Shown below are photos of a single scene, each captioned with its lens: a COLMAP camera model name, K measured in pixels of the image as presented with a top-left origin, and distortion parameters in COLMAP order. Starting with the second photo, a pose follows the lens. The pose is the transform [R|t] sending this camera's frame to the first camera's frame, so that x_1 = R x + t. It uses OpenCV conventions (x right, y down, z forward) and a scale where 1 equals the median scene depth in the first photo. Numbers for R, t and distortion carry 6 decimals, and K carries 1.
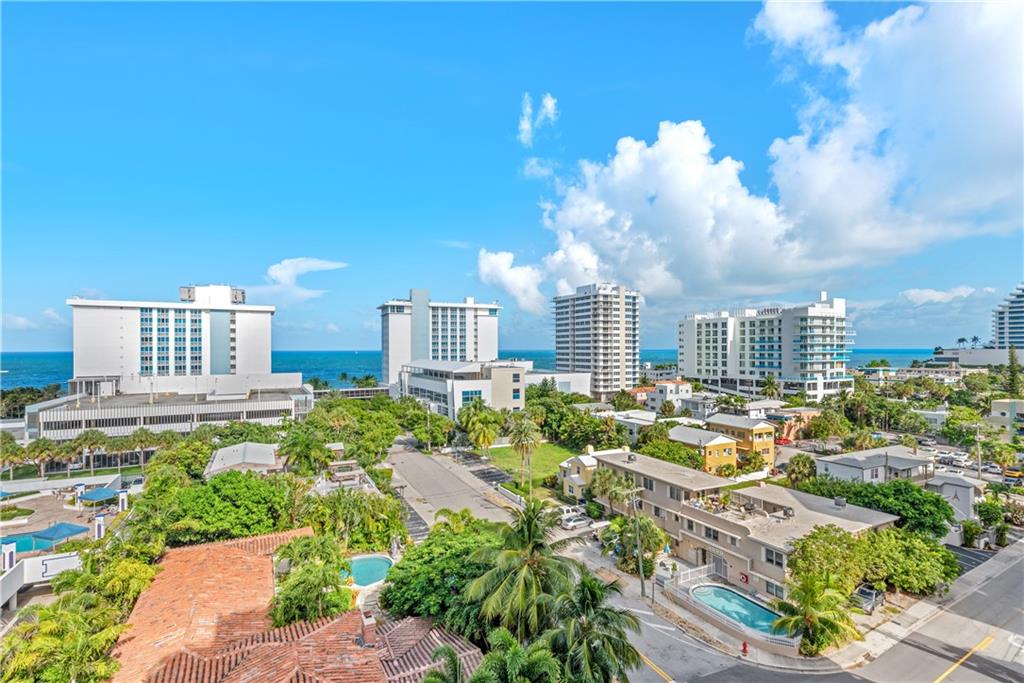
lens RADIAL K [[529.1, 0, 522.6], [0, 529.1, 343.5], [0, 0, 1]] dist [0.002820, -0.000605]
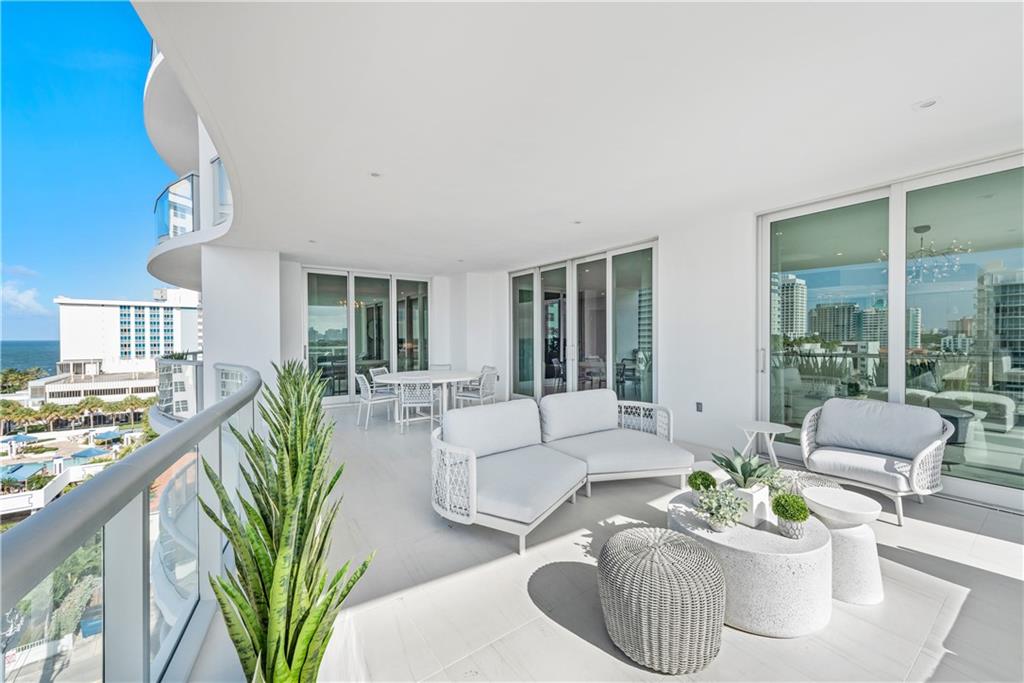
lens RADIAL K [[402.4, 0, 505.3], [0, 402.4, 338.2], [0, 0, 1]] dist [0.008255, -0.000853]
pose [[0.988433, -0.000296, 0.151657, 0.051701], [-0.001440, 0.999935, 0.011334, -0.001501], [-0.151650, -0.011421, 0.988368, -0.116034]]
